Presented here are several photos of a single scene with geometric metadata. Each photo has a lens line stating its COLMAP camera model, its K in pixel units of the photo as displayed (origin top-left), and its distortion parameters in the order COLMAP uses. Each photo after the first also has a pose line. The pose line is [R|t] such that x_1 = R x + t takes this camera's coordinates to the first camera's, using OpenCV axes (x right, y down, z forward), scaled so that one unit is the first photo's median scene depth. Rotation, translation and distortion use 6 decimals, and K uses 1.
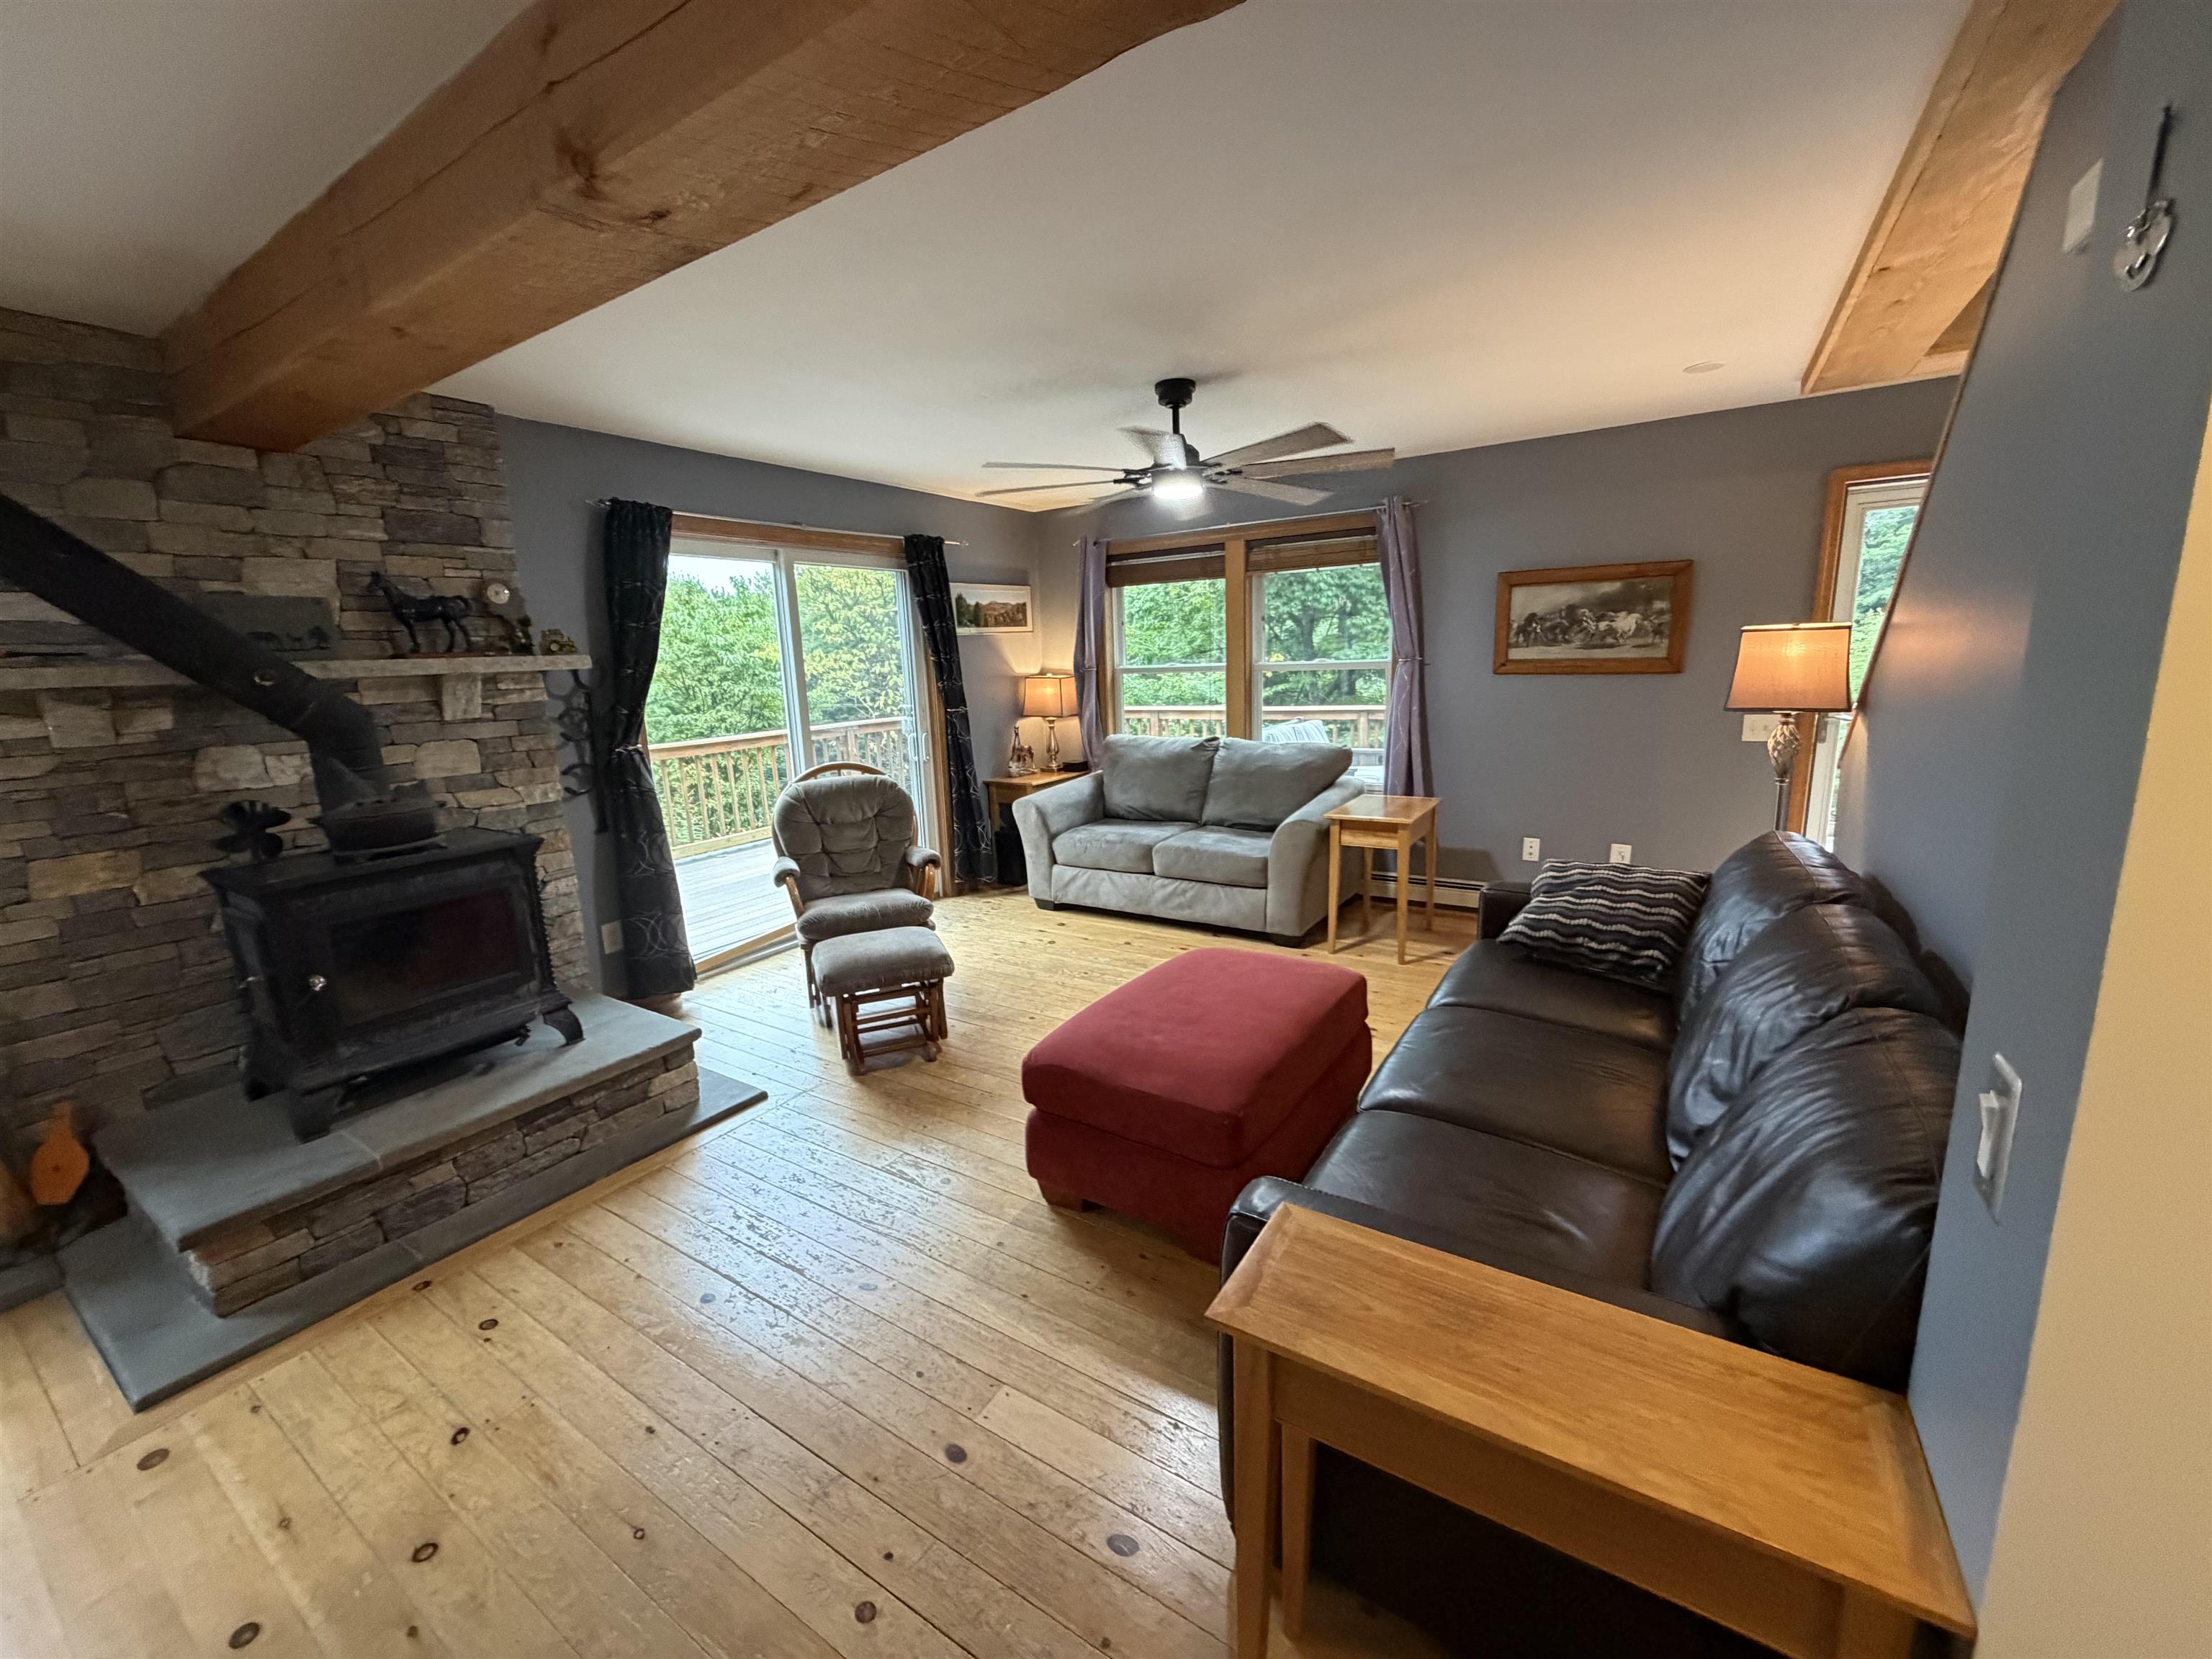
lens RADIAL K [[881.7, 0, 1110.7], [0, 881.7, 829.5], [0, 0, 1]] dist [-0.002615, 0.001025]
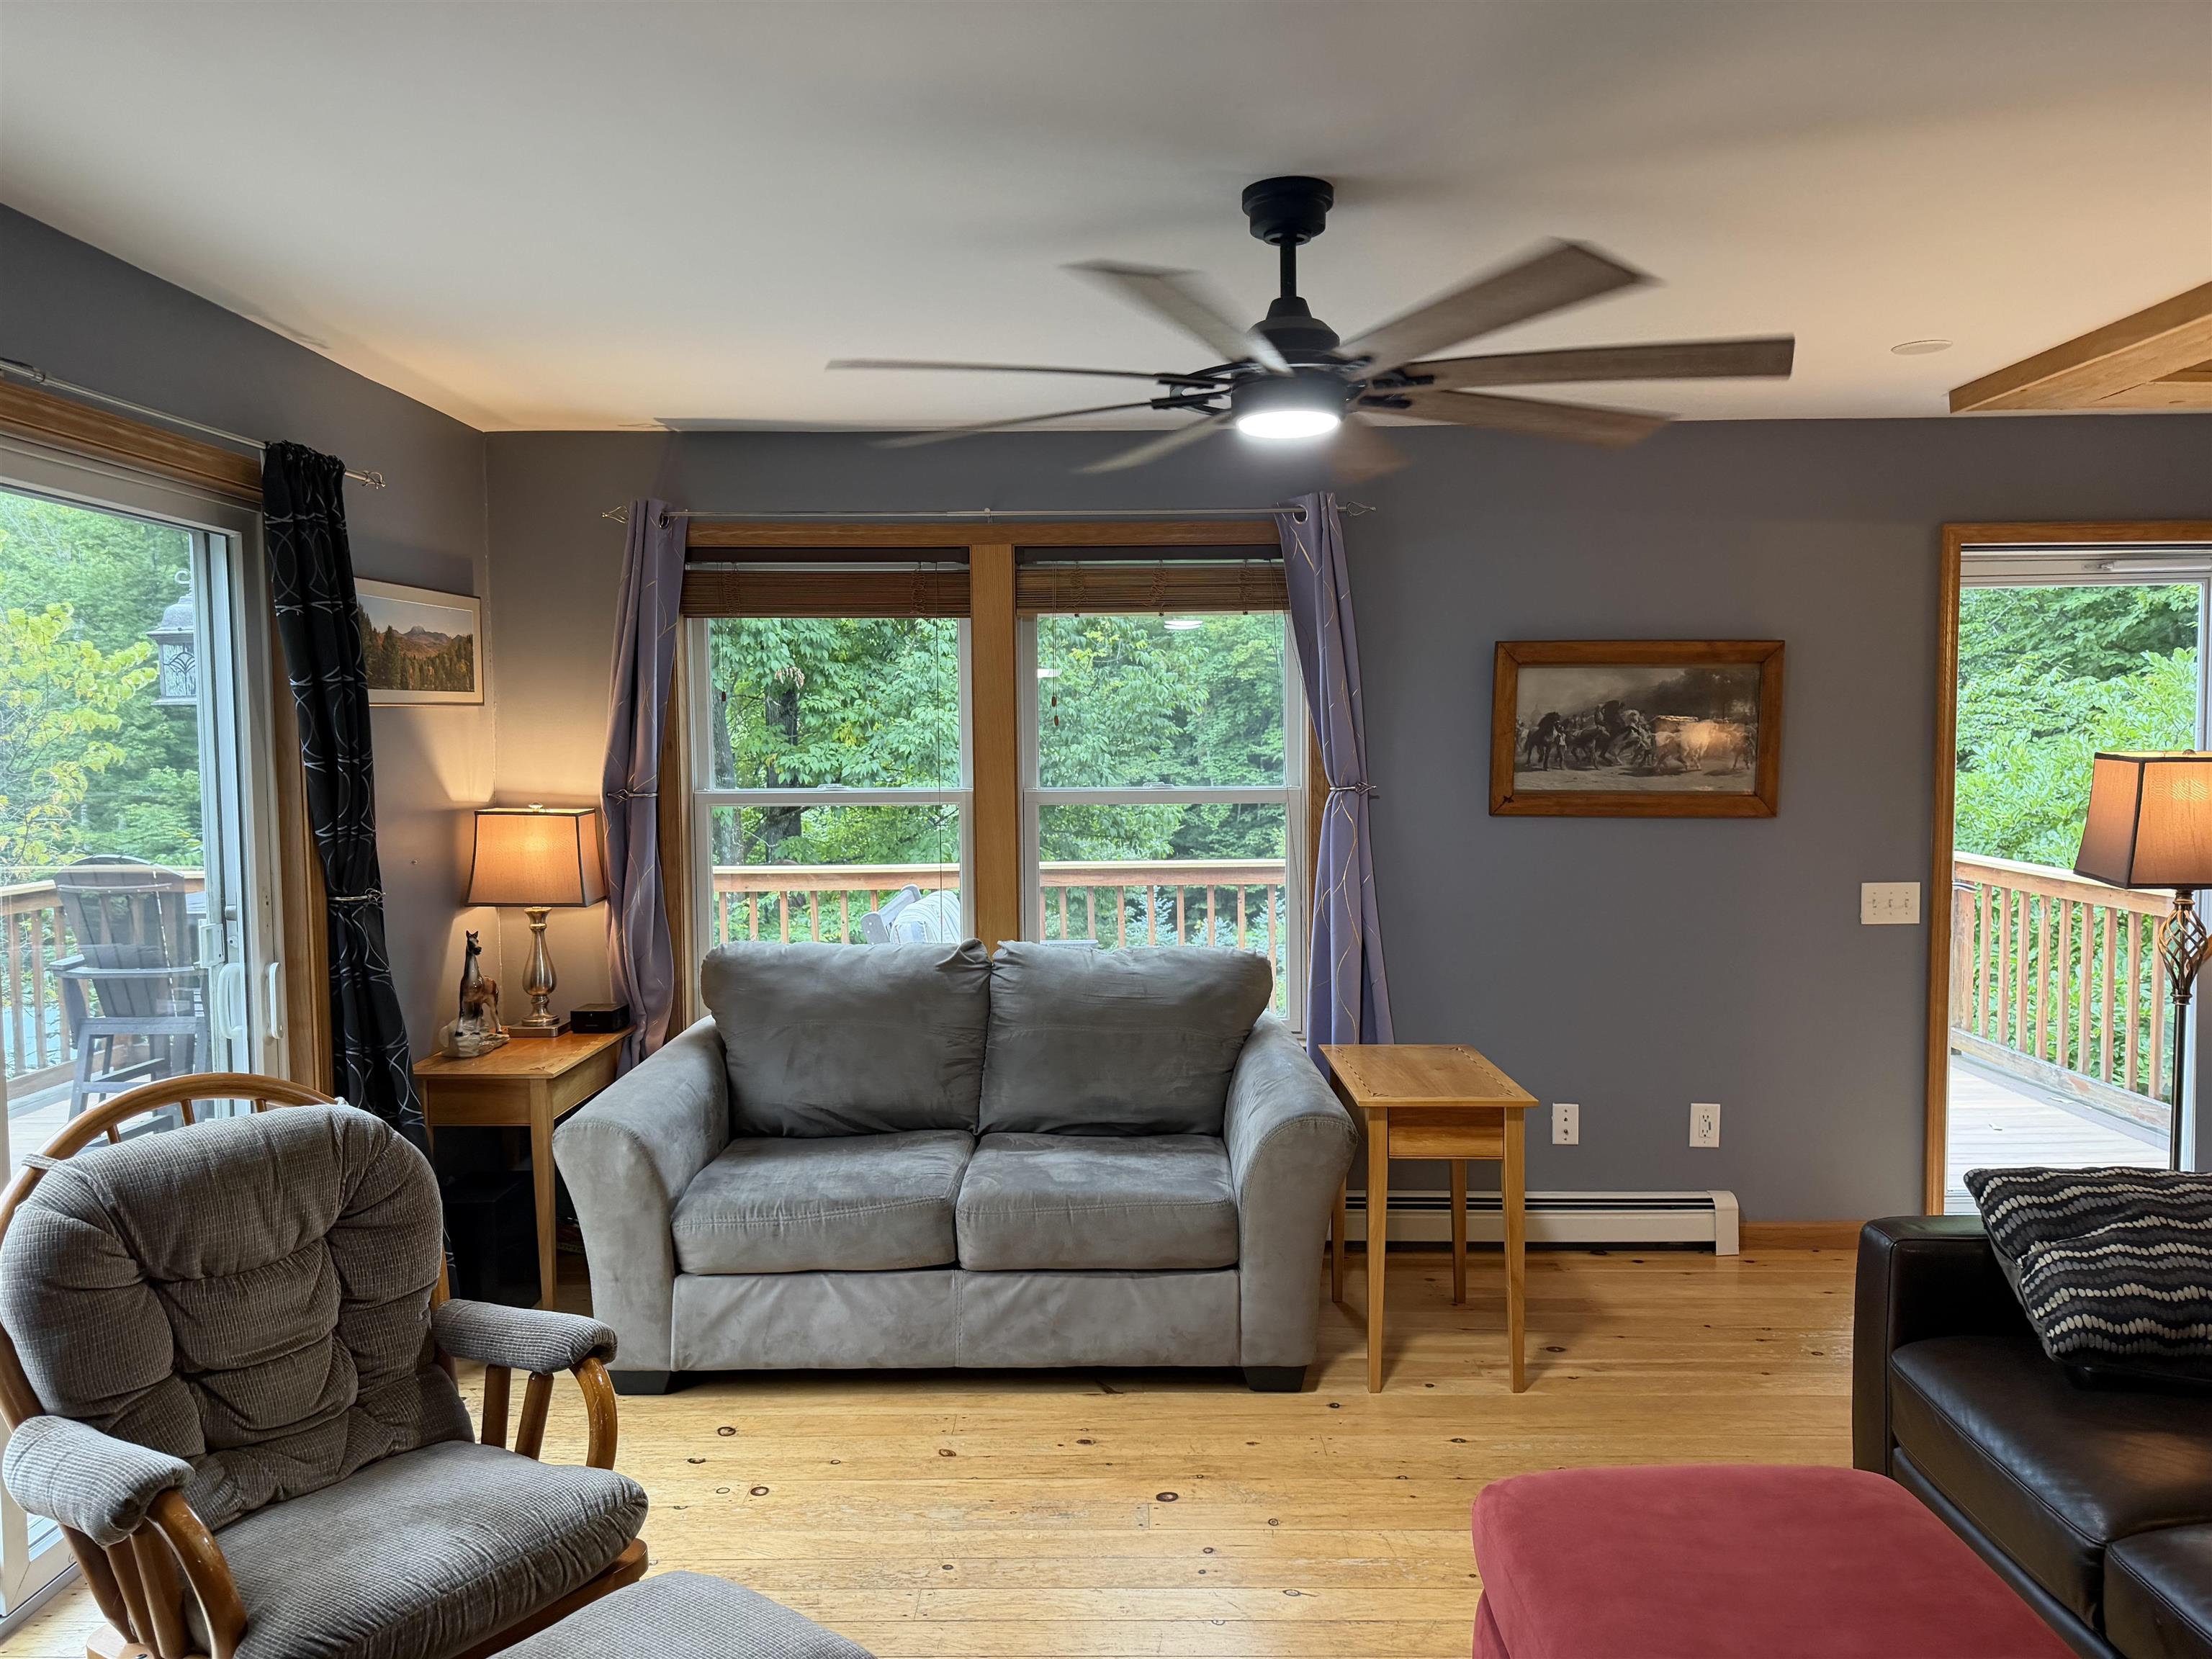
lens RADIAL K [[1559.0, 0, 1107.0], [0, 1559.0, 836.0], [0, 0, 1]] dist [0.037213, -0.020790]
pose [[0.847229, -0.002488, 0.531222, -0.294023], [0.080432, 0.989061, -0.123645, -0.057748], [-0.525103, 0.147483, 0.838162, 0.283870]]
